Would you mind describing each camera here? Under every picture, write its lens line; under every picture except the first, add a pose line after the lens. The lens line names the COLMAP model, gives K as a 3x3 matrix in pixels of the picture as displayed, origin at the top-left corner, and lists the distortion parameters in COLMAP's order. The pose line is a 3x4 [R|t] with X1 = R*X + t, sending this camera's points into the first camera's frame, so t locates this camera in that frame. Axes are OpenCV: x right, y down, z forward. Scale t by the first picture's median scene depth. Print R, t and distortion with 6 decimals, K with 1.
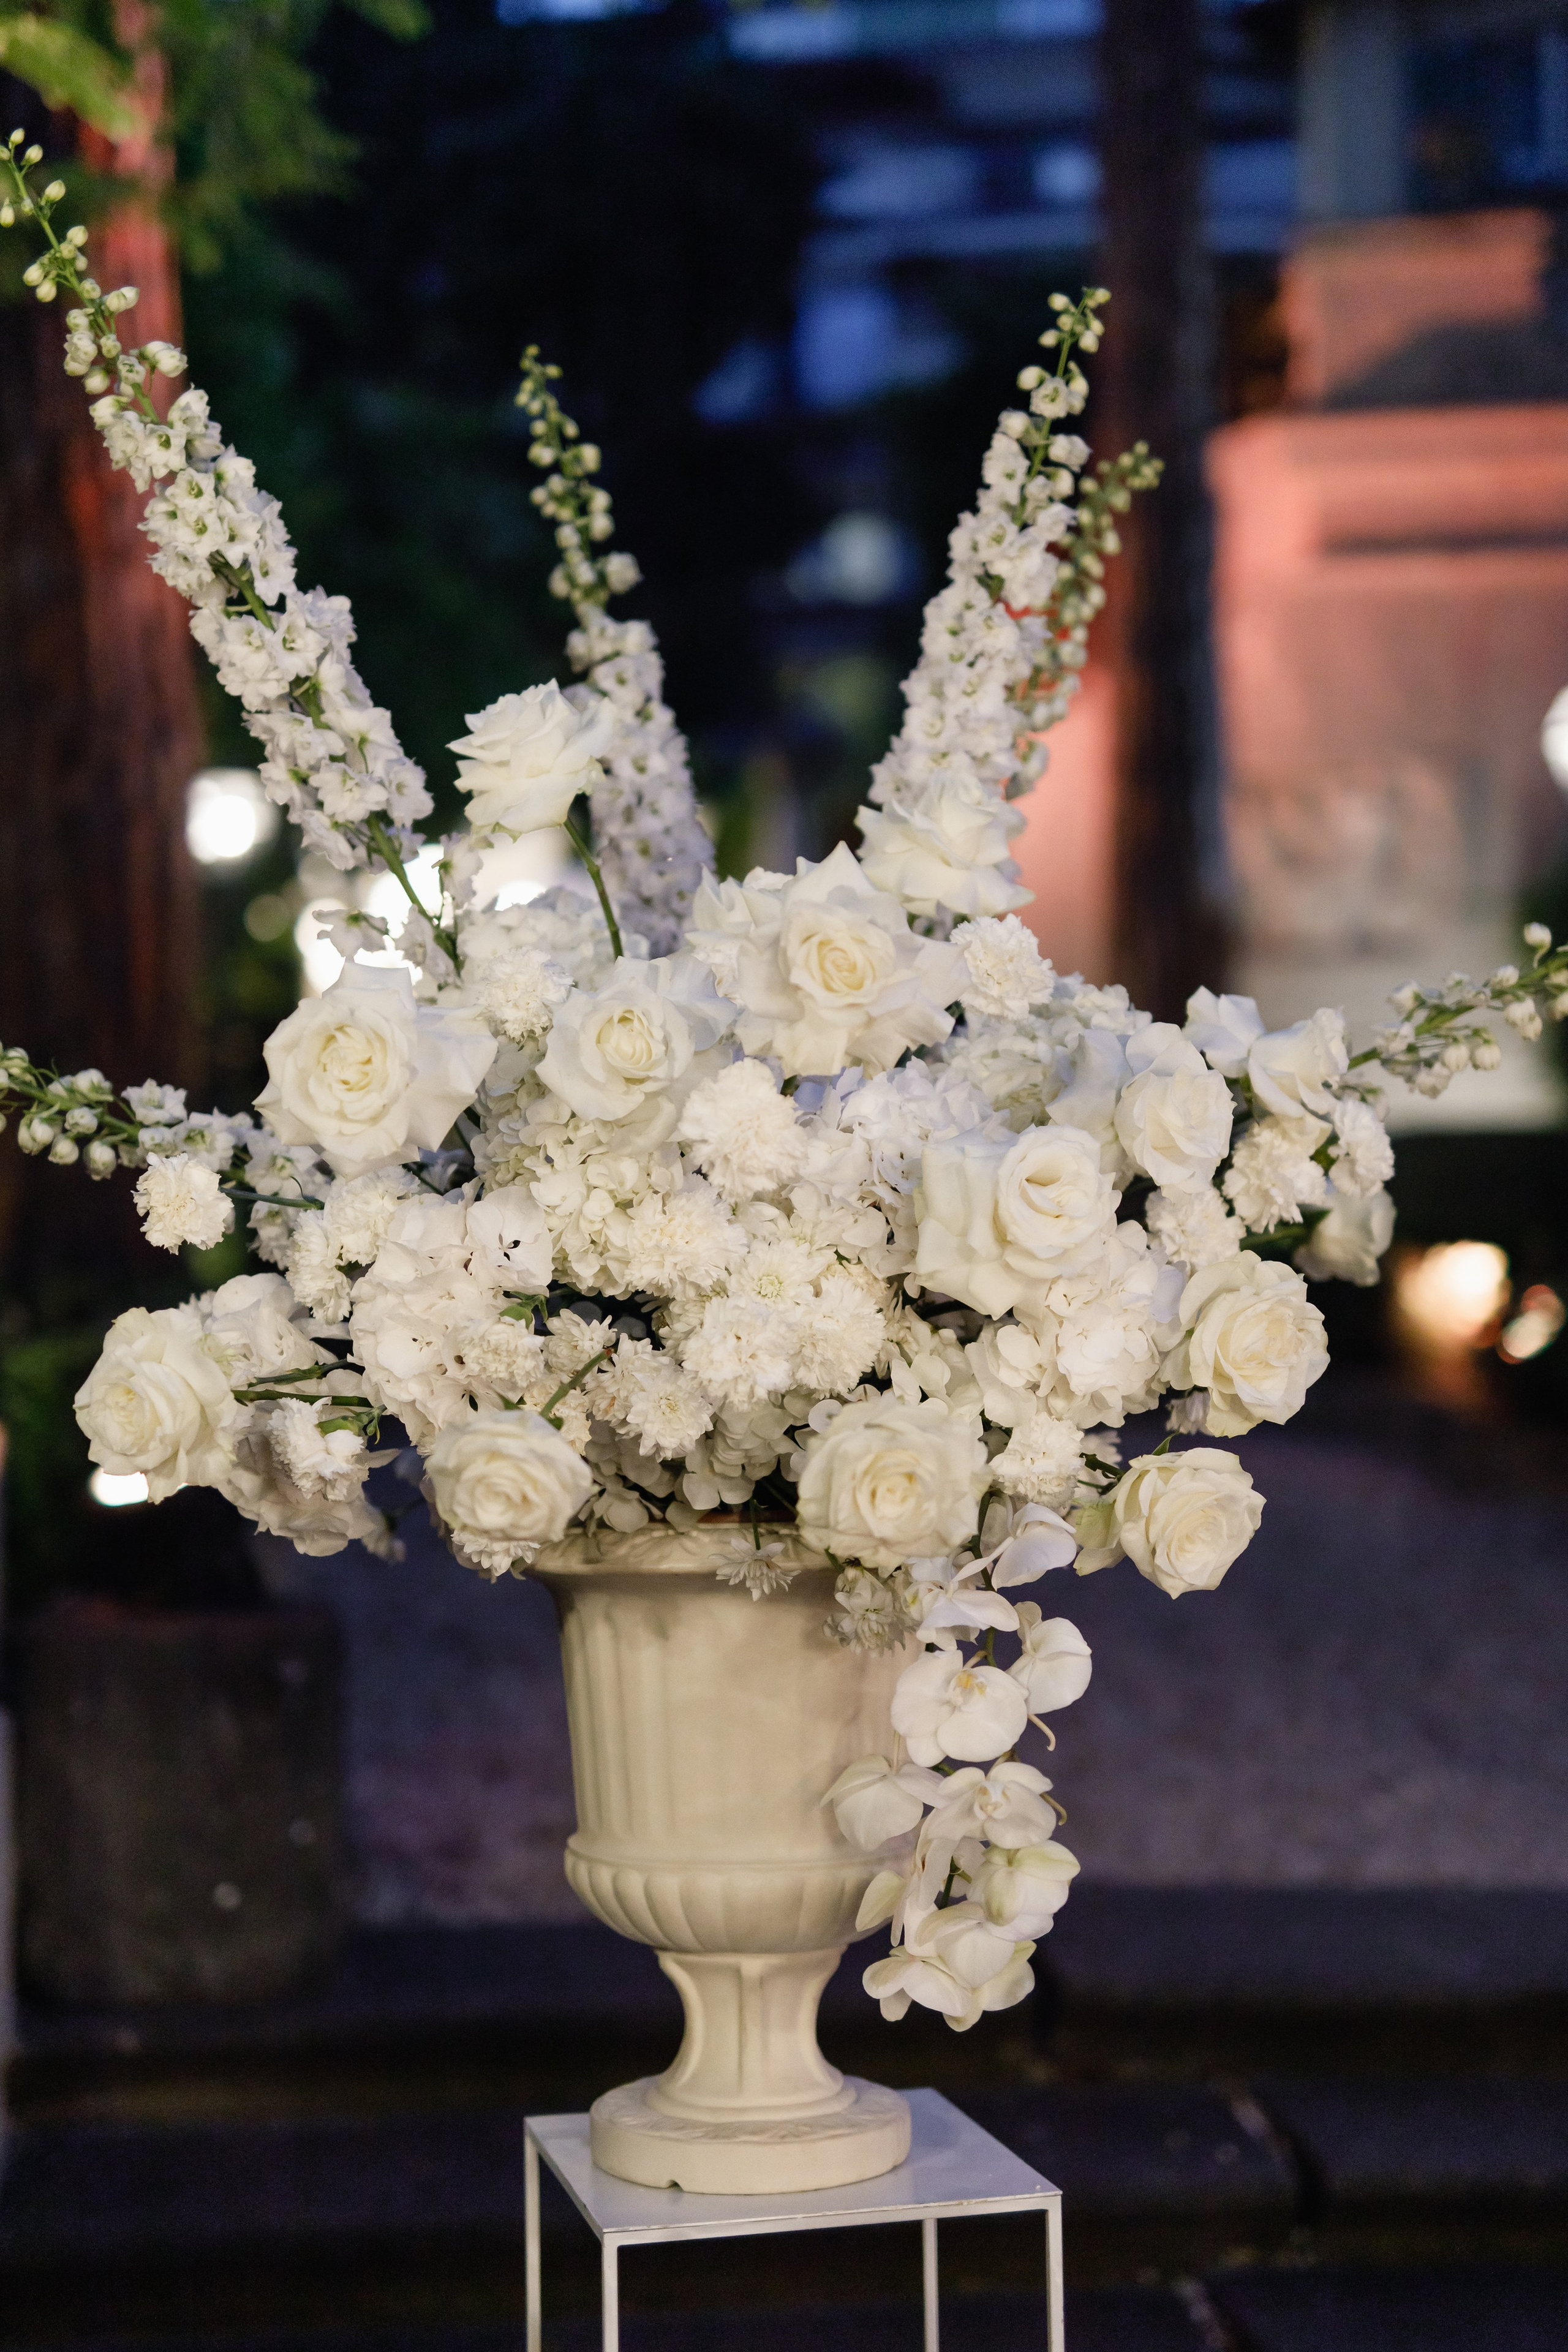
lens RADIAL K [[3294.4, 0, 784.9], [0, 3294.4, 1175.0], [0, 0, 1]] dist [0.005453, 0.000000]
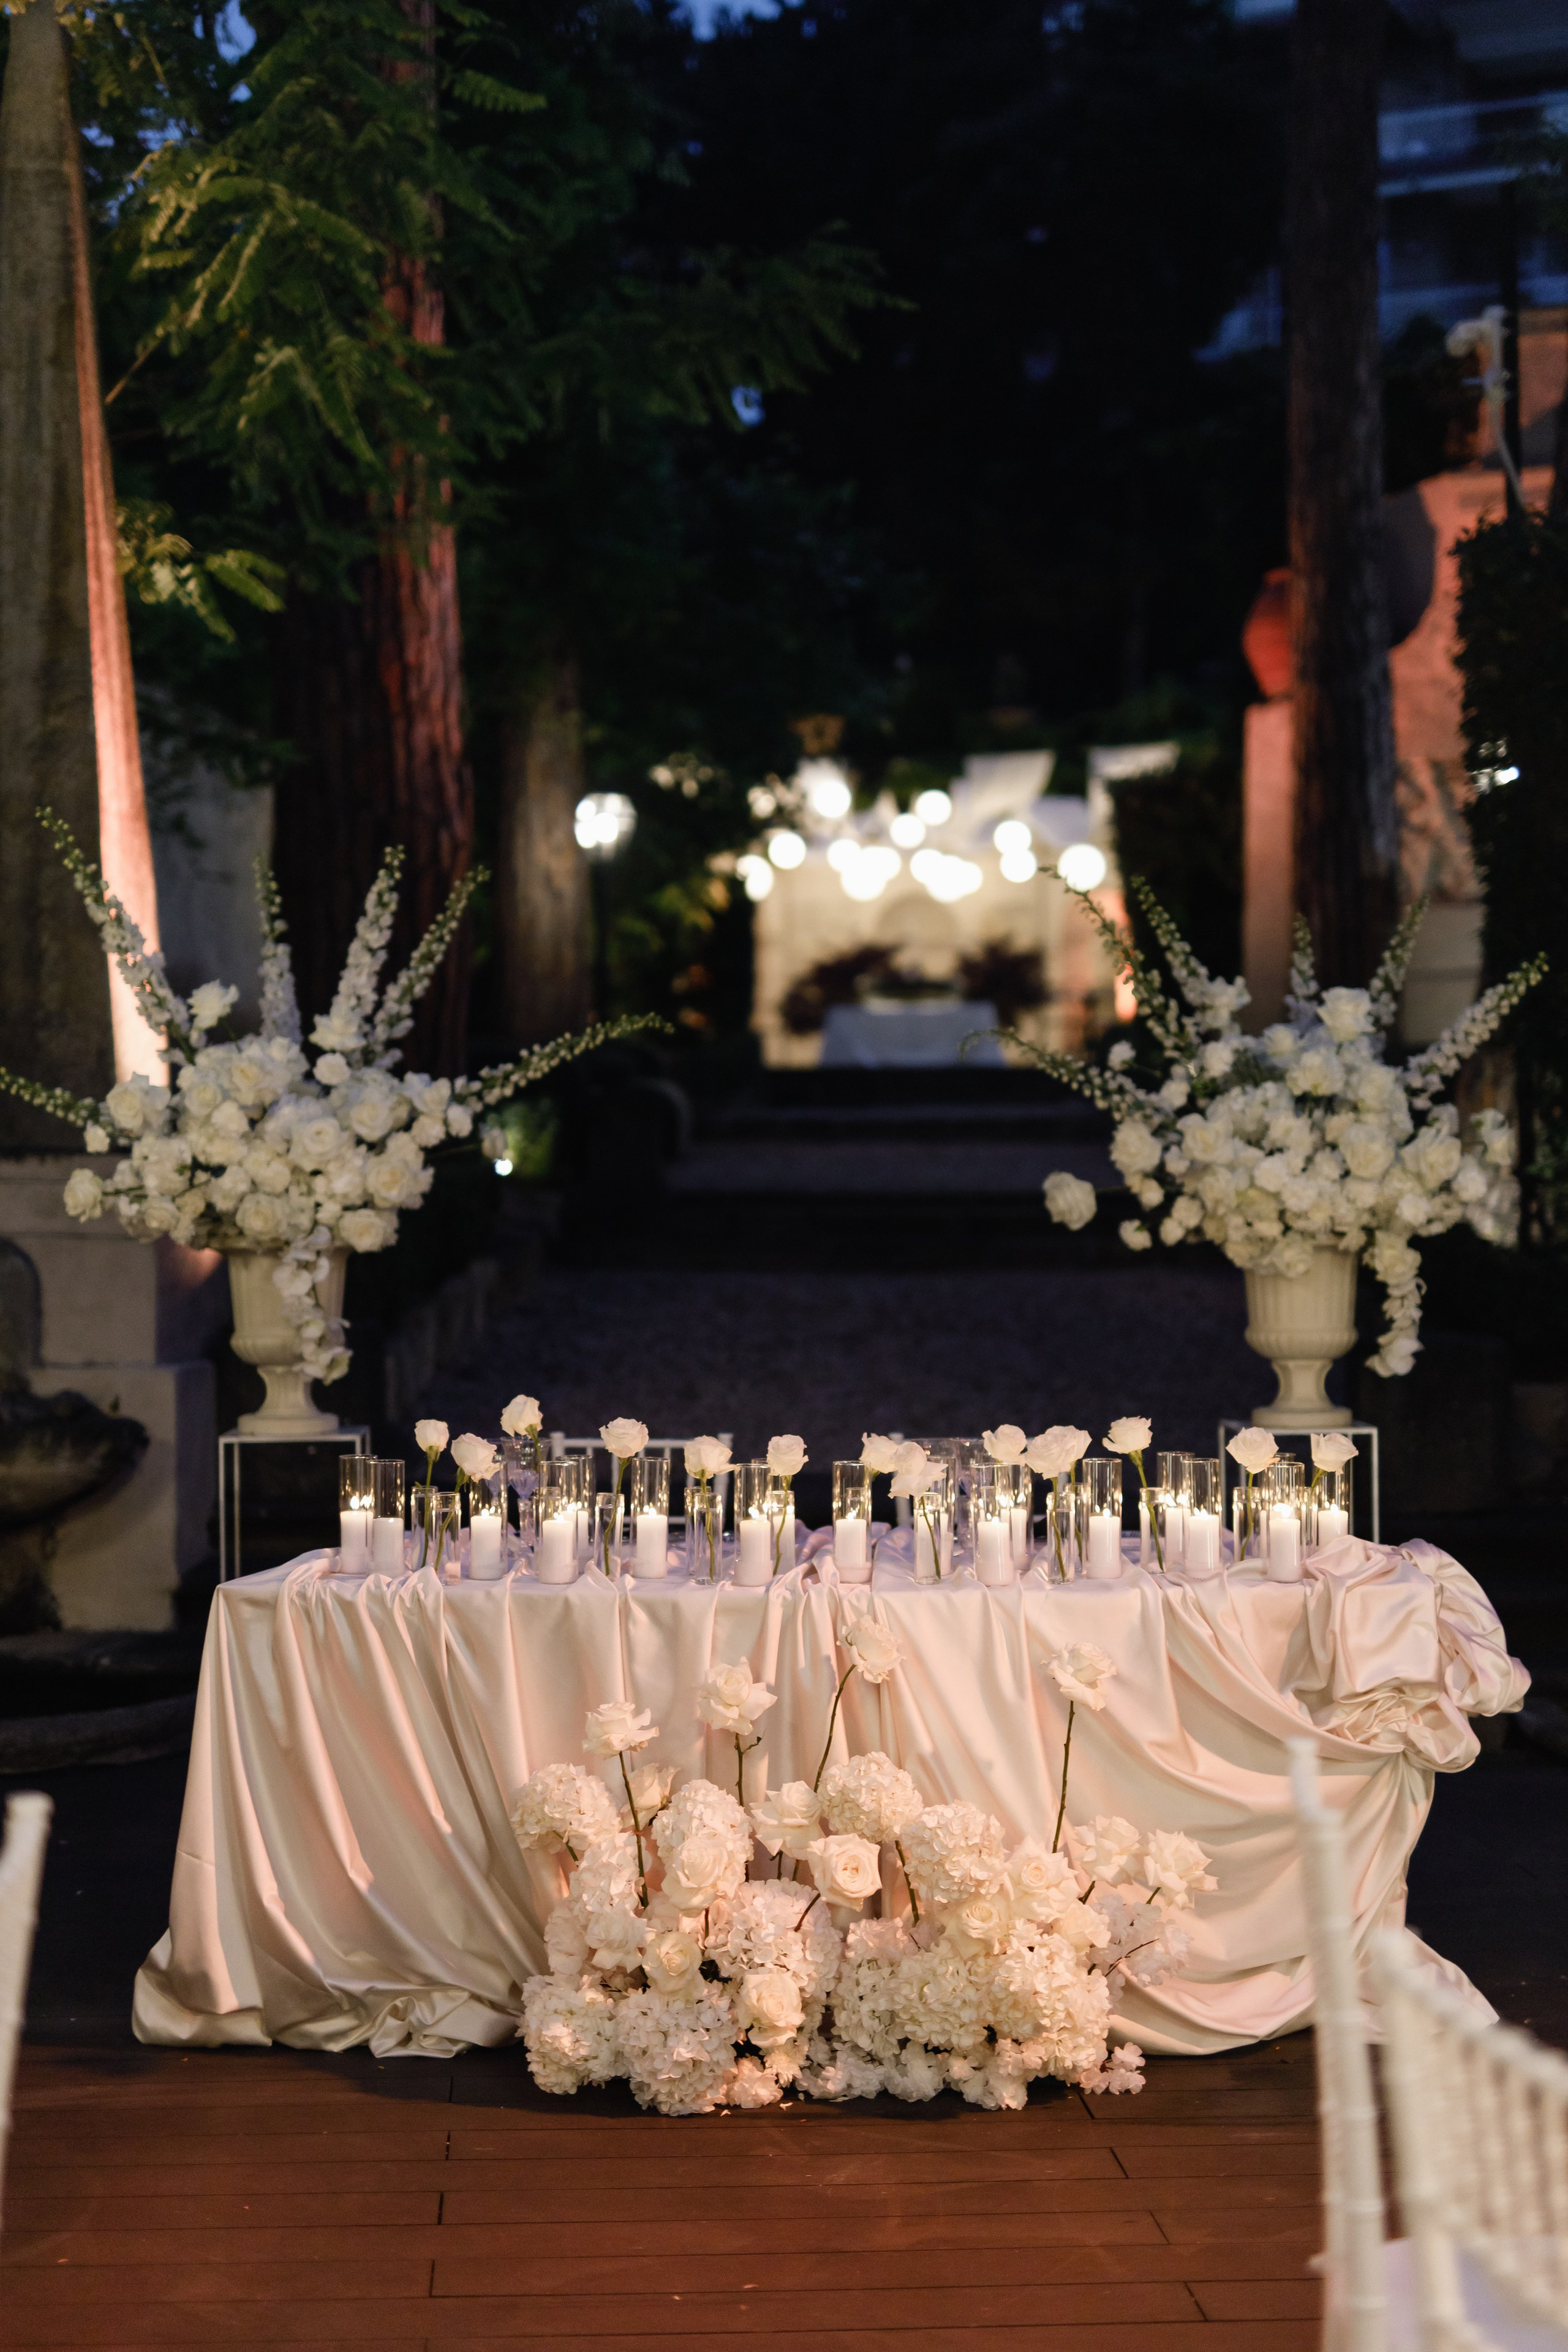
lens RADIAL K [[3294.4, 0, 786.4], [0, 3294.4, 1181.9], [0, 0, 1]] dist [0.005453, 0.000000]
pose [[0.980797, 0.005941, -0.194942, 1.143169], [0.001430, 0.999290, 0.037649, -0.071691], [0.195027, -0.037204, 0.980092, -2.152256]]
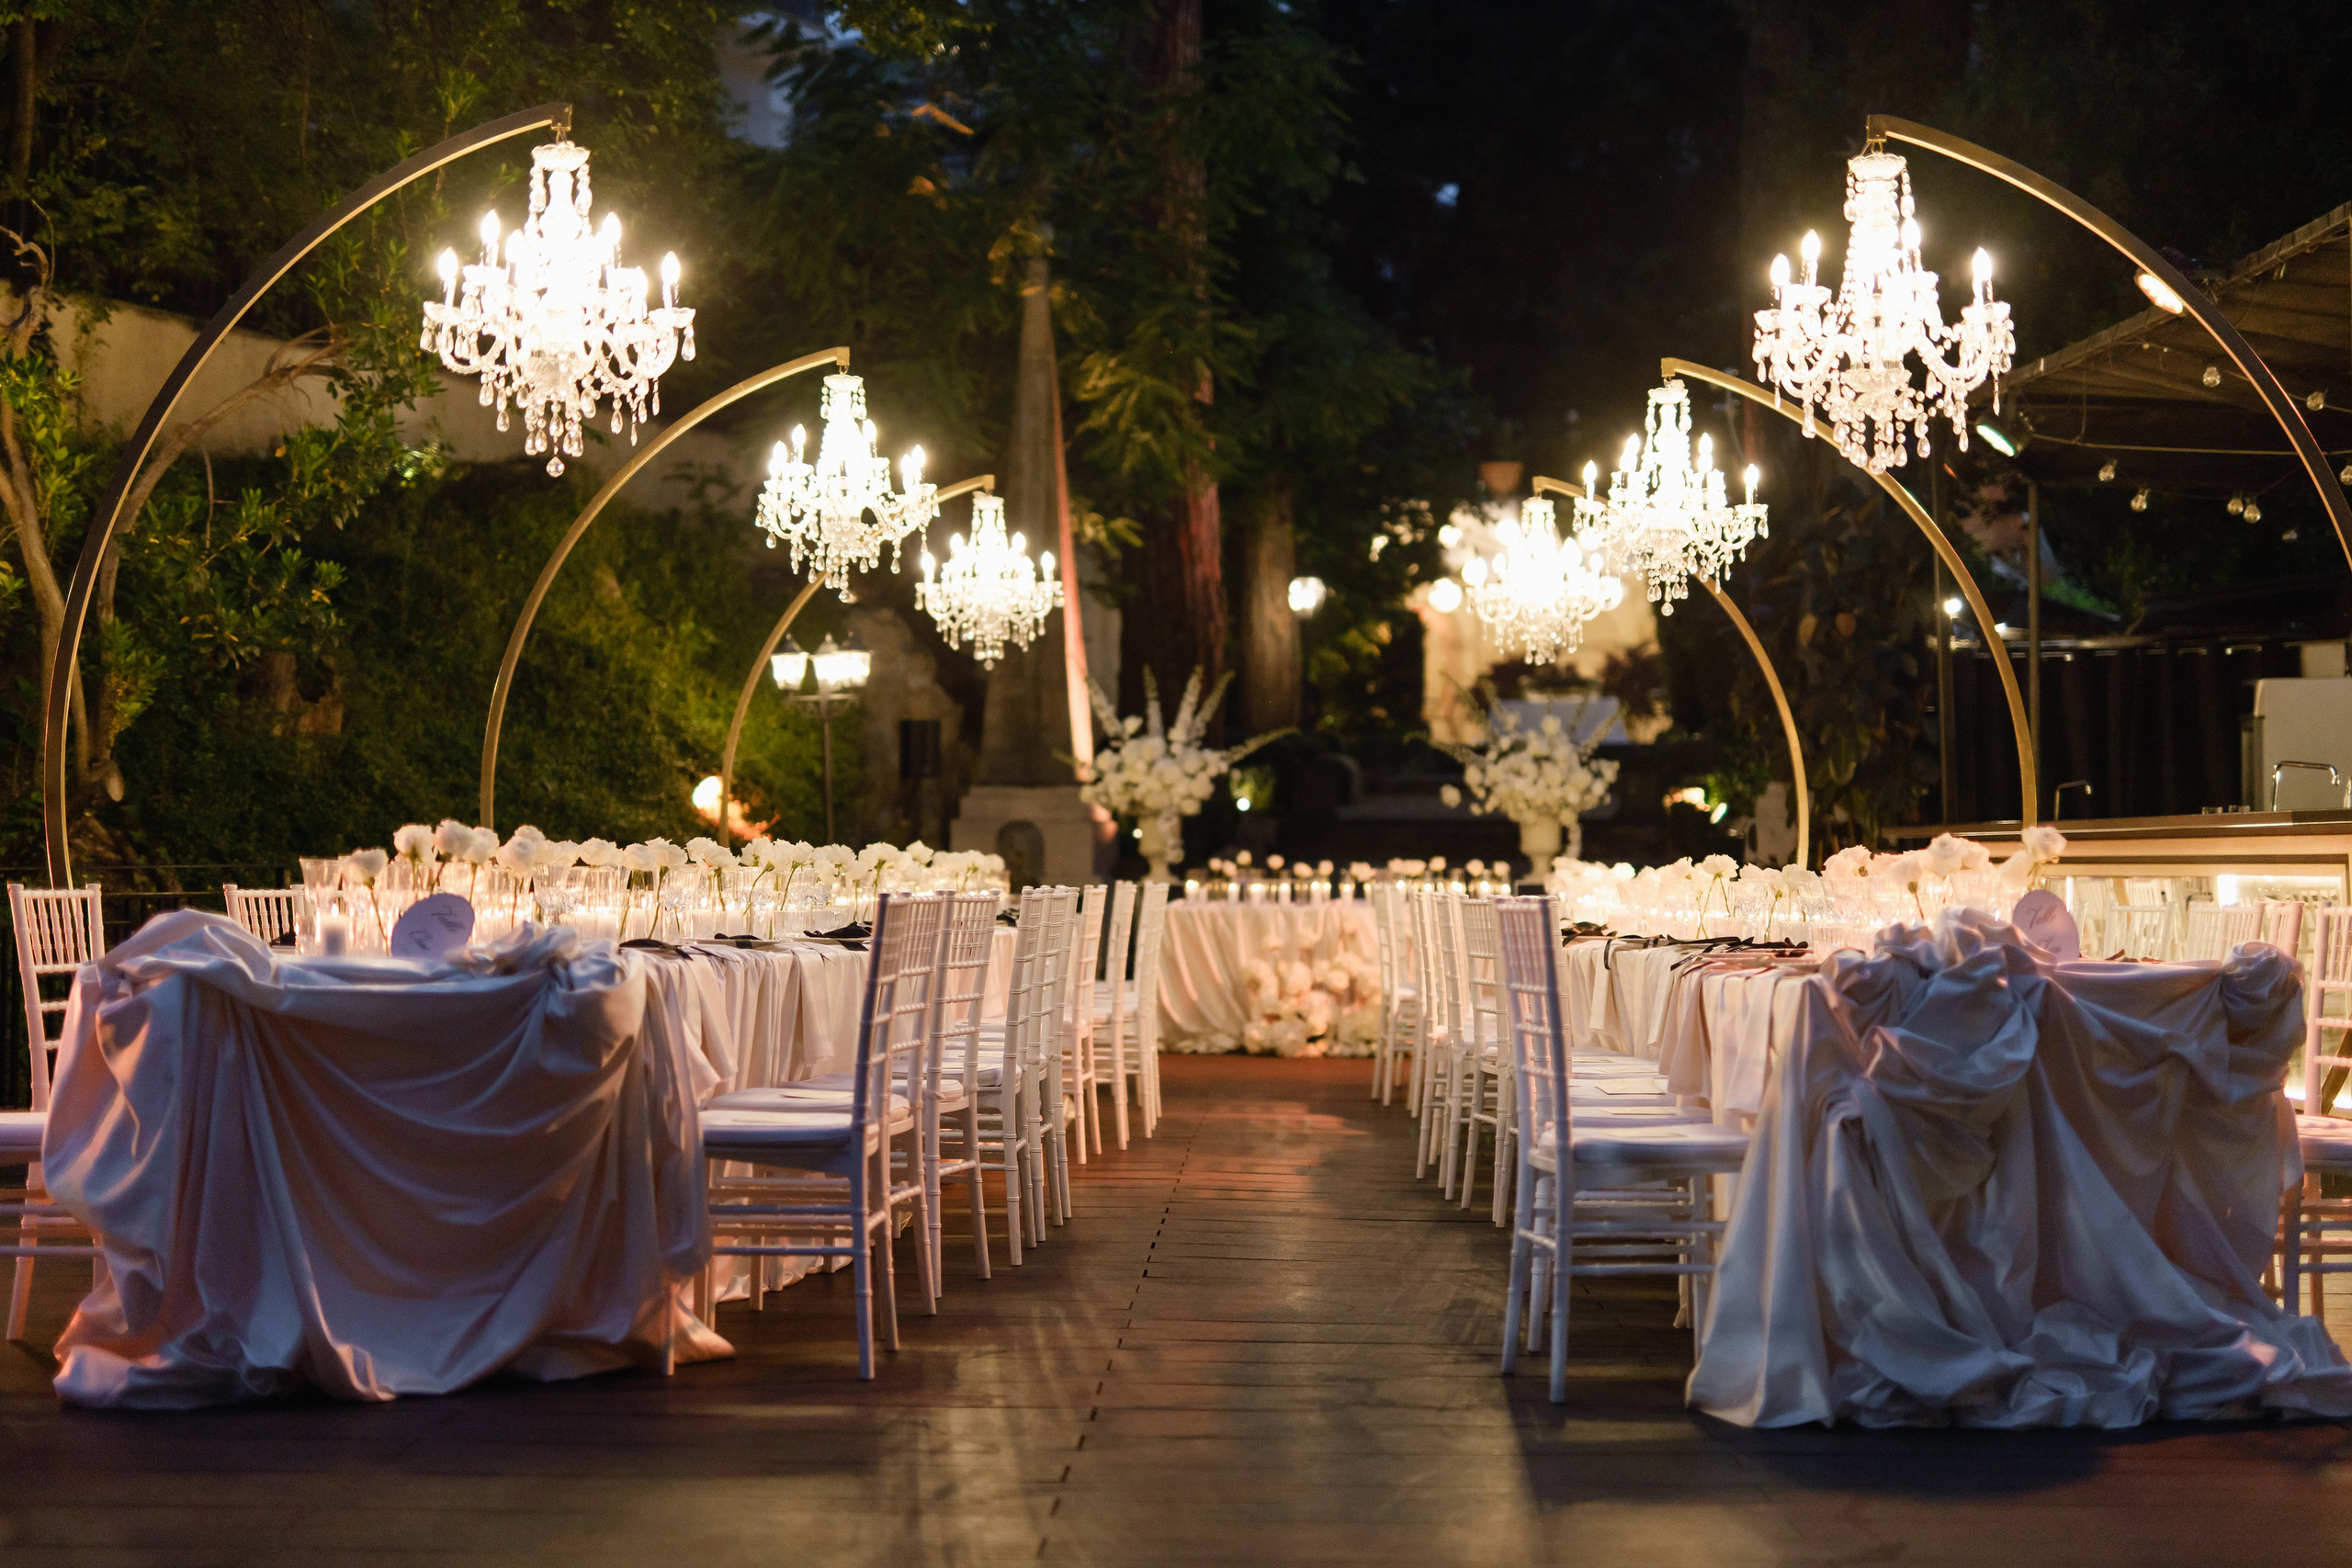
lens RADIAL K [[3294.1, 0, 1176.2], [0, 3294.1, 780.8], [0, 0, 1]] dist [0.005453, 0.000000]
pose [[0.953804, -0.002432, -0.300420, 2.743549], [0.006479, 0.999901, 0.012473, -0.084341], [0.300360, -0.013843, 0.953725, -7.547238]]
